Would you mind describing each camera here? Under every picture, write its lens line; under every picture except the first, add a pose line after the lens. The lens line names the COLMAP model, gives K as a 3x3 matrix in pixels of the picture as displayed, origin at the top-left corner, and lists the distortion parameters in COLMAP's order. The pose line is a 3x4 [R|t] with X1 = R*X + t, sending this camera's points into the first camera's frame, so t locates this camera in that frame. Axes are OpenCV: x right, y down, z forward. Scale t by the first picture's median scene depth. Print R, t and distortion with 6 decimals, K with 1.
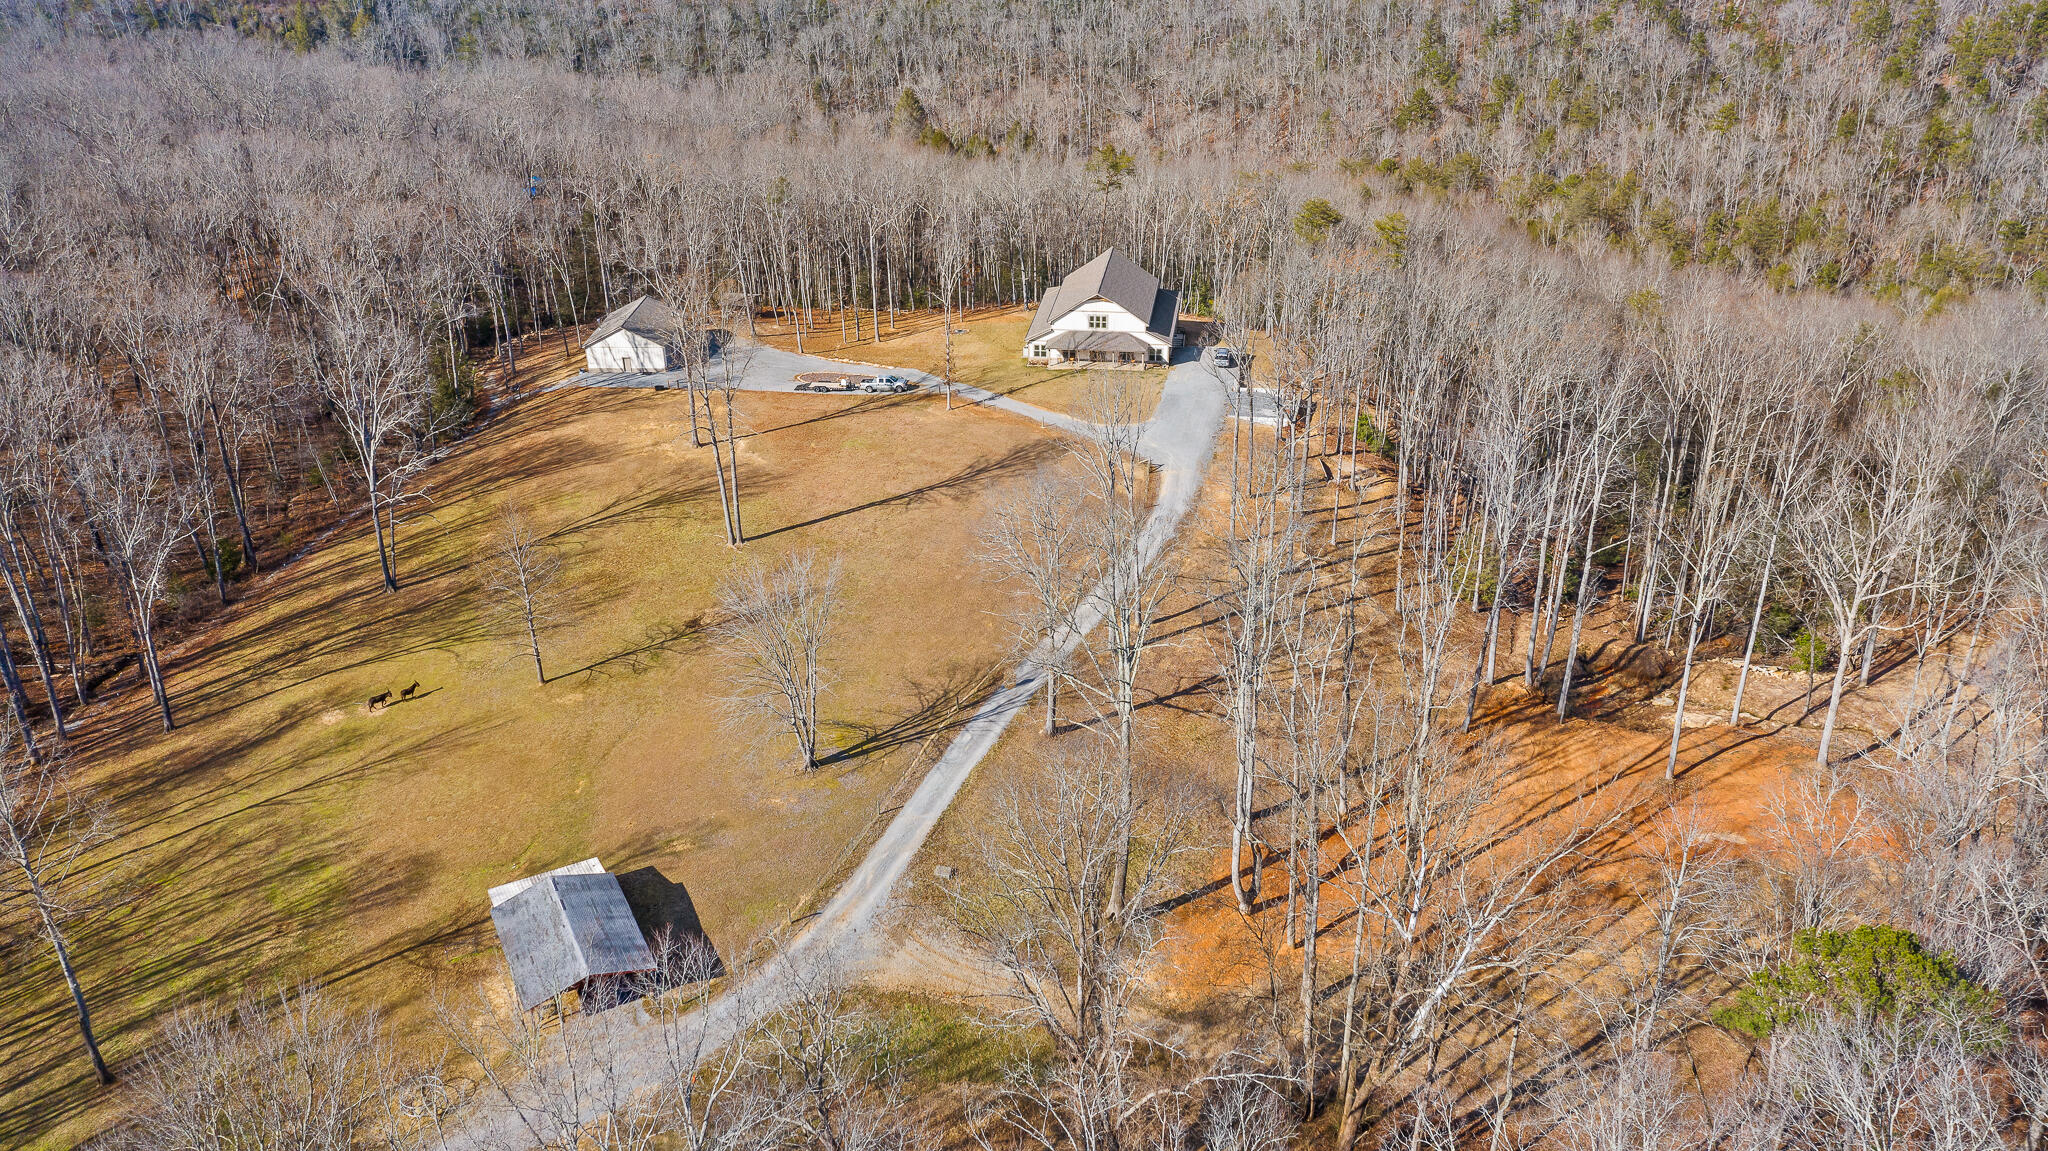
lens RADIAL K [[1645.6, 0, 1017.9], [0, 1645.6, 579.4], [0, 0, 1]] dist [0.002968, 0.004687]
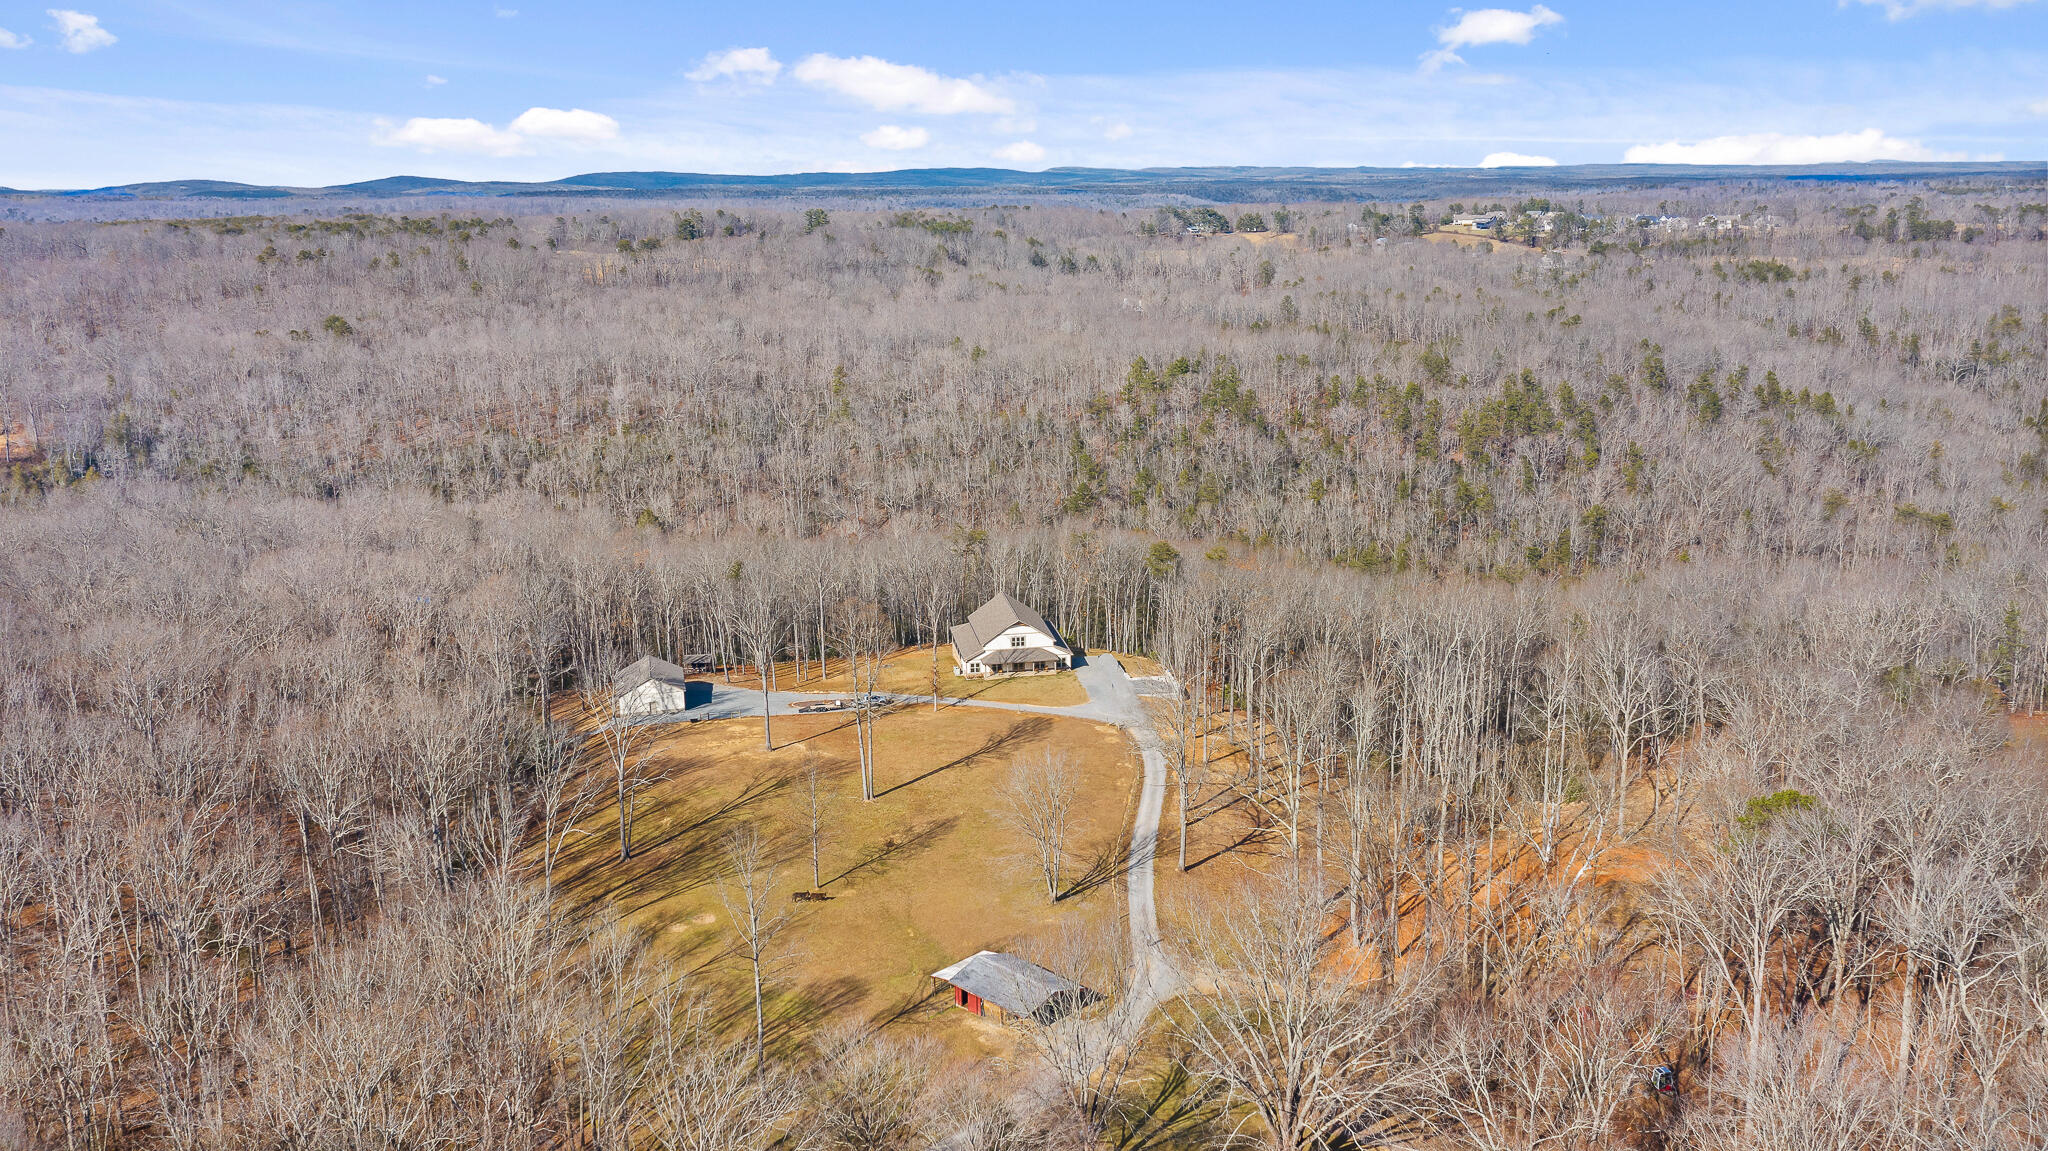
lens RADIAL K [[1645.6, 0, 1019.9], [0, 1645.6, 574.0], [0, 0, 1]] dist [0.002968, 0.004687]
pose [[0.954365, -0.069009, 0.290562, -0.335717], [0.139887, 0.962899, -0.230775, 0.099735], [-0.263856, 0.260889, 0.928610, -0.257469]]
